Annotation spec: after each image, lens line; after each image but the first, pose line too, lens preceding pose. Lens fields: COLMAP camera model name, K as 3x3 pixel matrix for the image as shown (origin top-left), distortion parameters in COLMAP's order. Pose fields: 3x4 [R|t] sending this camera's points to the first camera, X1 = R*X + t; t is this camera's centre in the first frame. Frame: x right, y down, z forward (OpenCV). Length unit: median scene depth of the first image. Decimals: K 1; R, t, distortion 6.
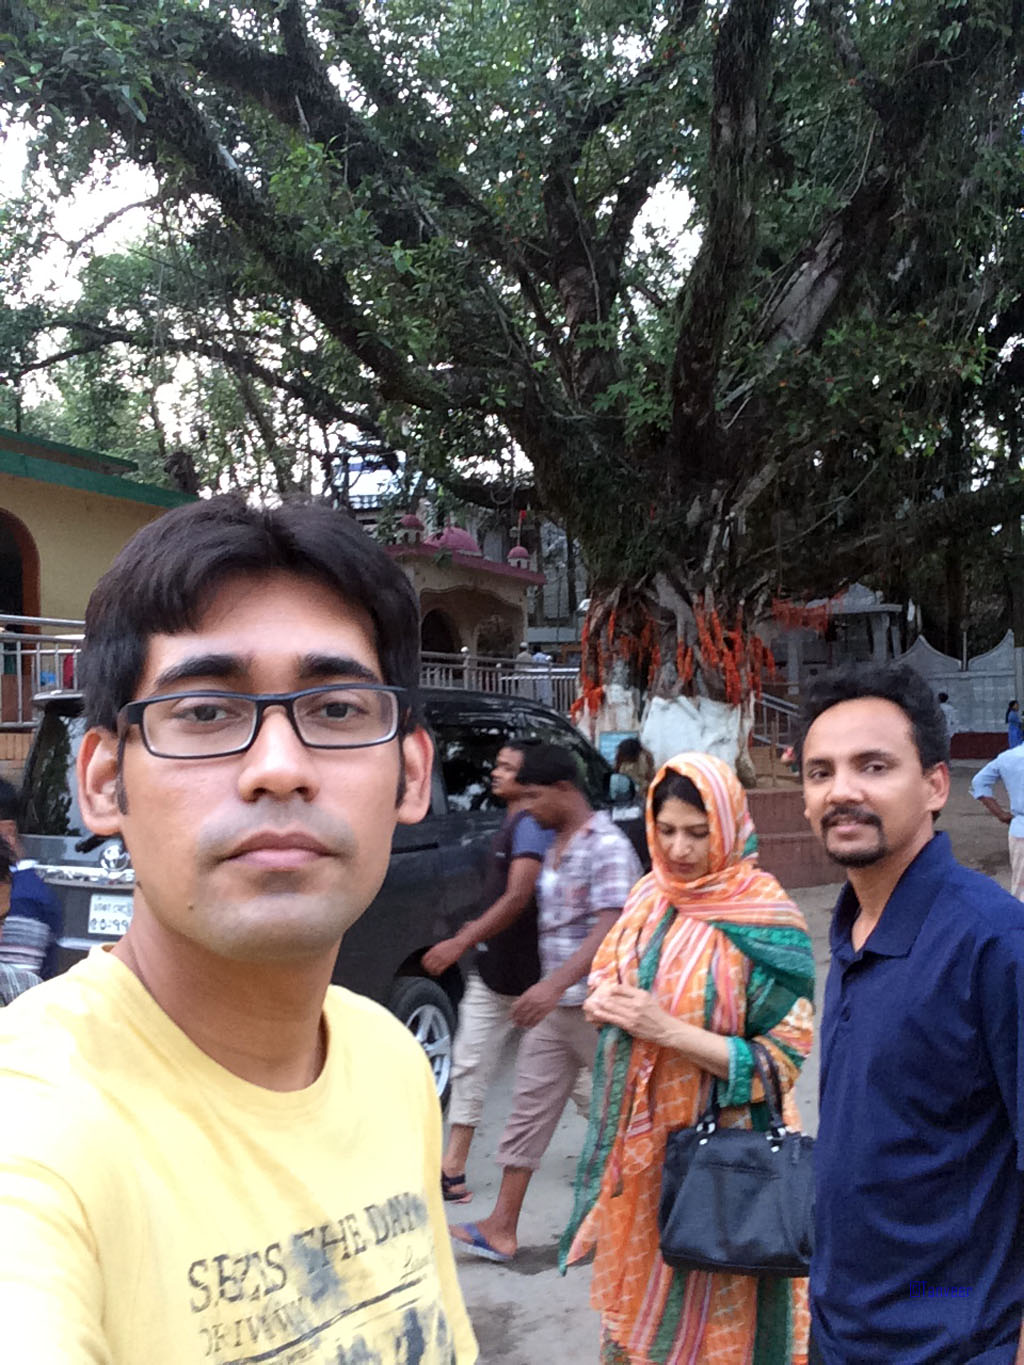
lens RADIAL K [[1227.1, 0, 488.0], [0, 1227.1, 702.4], [0, 0, 1]] dist [0.023925, 0.013153]
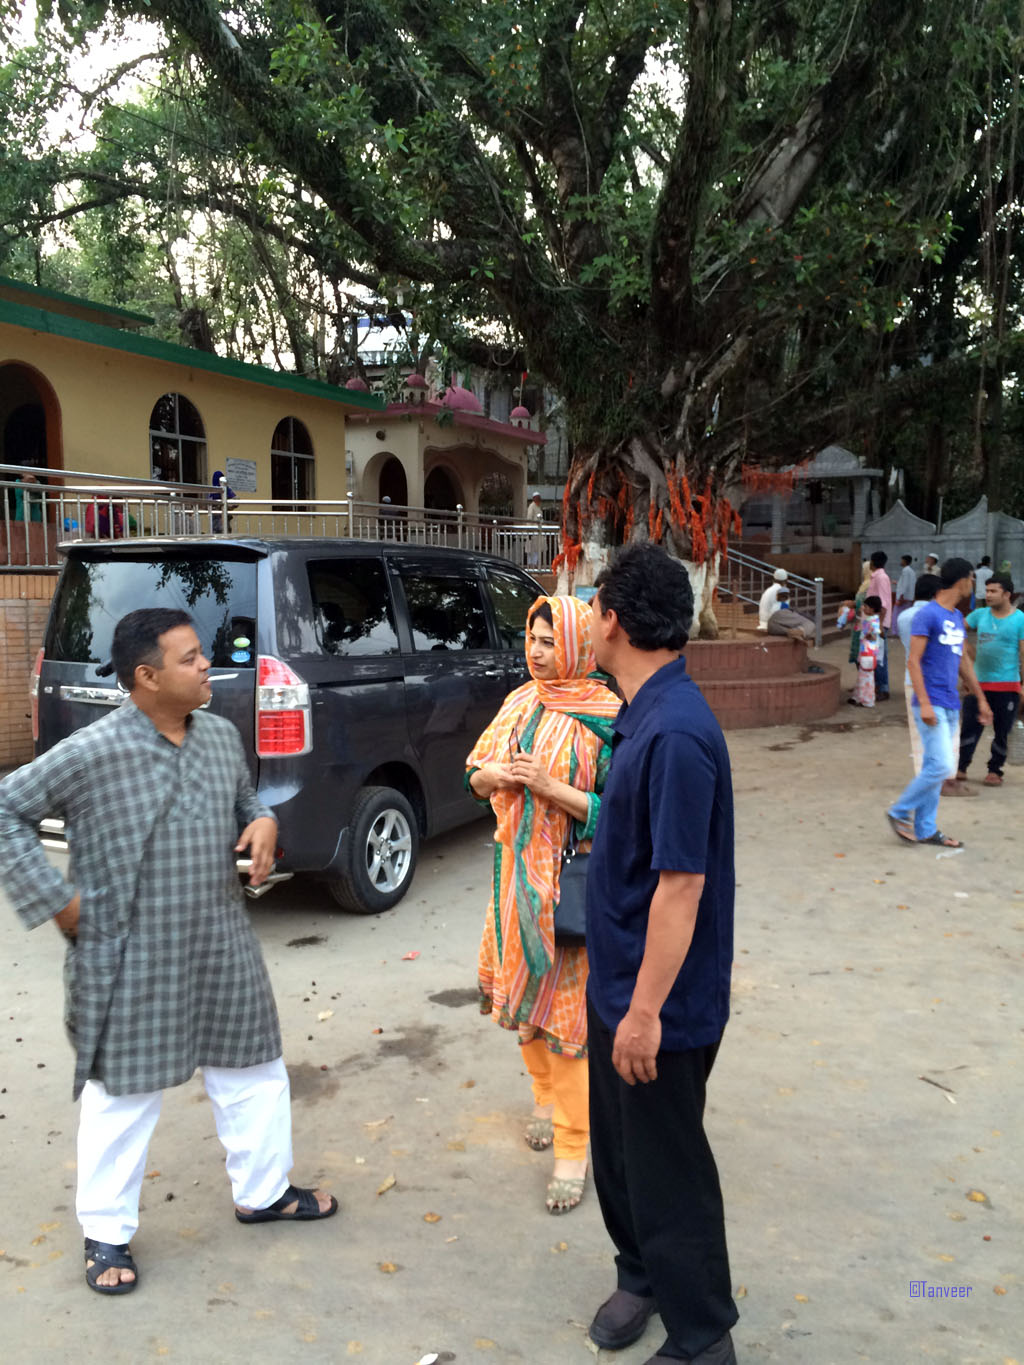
lens RADIAL K [[1171.2, 0, 486.1], [0, 1171.2, 671.8], [0, 0, 1]] dist [0.076161, -0.050127]
pose [[0.999763, 0.020723, -0.006651, 0.018653], [-0.019969, 0.994946, 0.098405, -0.000910], [0.008657, -0.098249, 0.995124, -0.049924]]
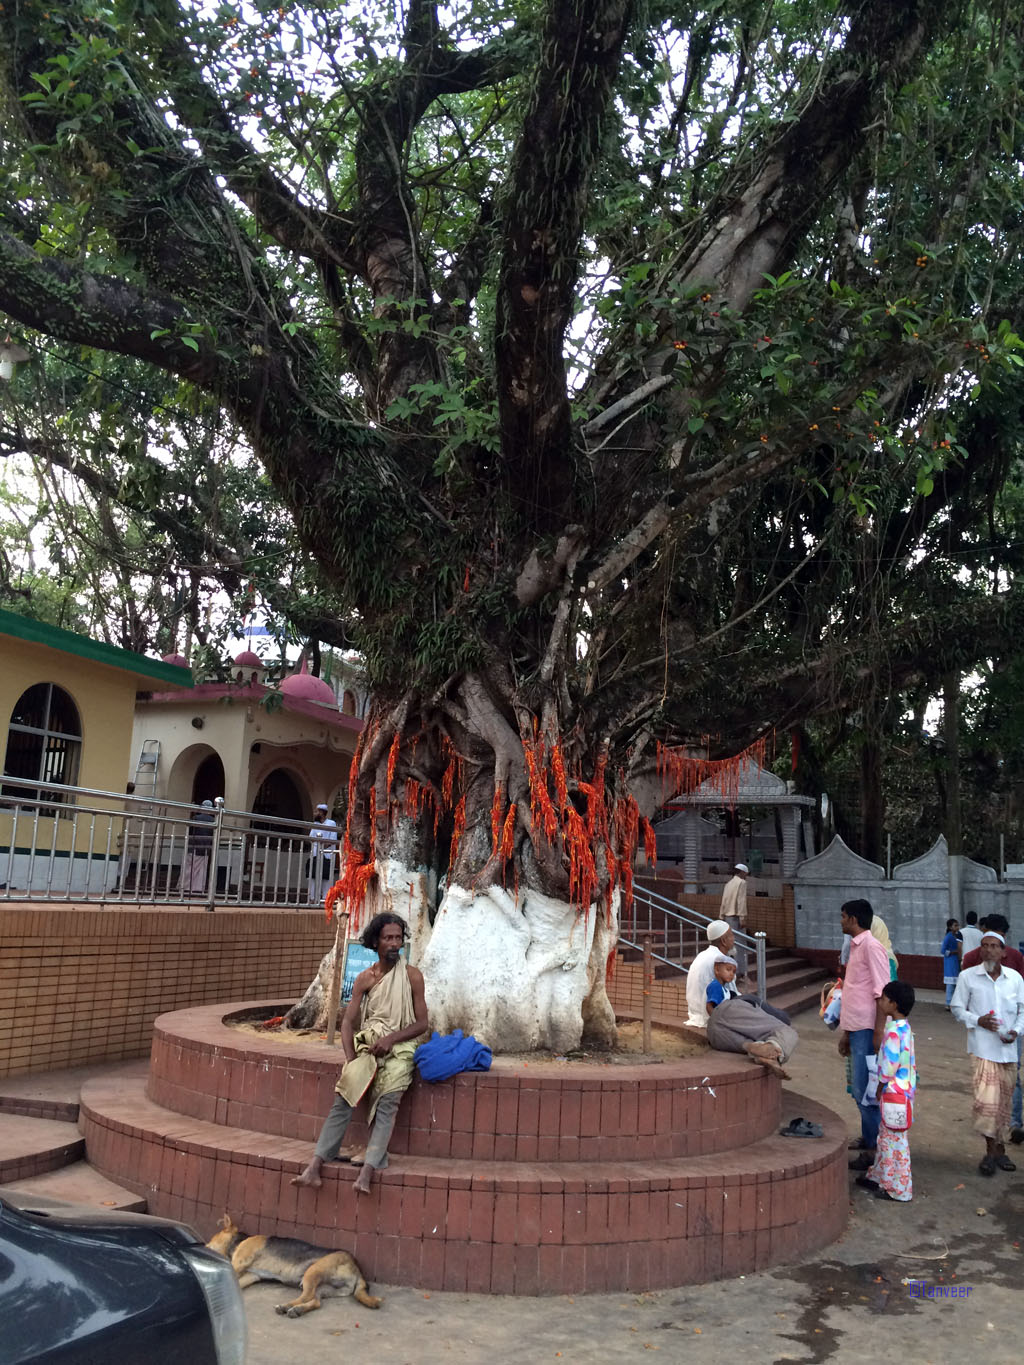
lens RADIAL K [[1171.2, 0, 486.6], [0, 1171.2, 711.9], [0, 0, 1]] dist [0.076161, -0.050127]
pose [[0.995594, 0.069663, 0.062765, 0.108725], [-0.059648, 0.986991, -0.149303, -0.003117], [-0.072349, 0.144902, 0.986797, 0.419869]]
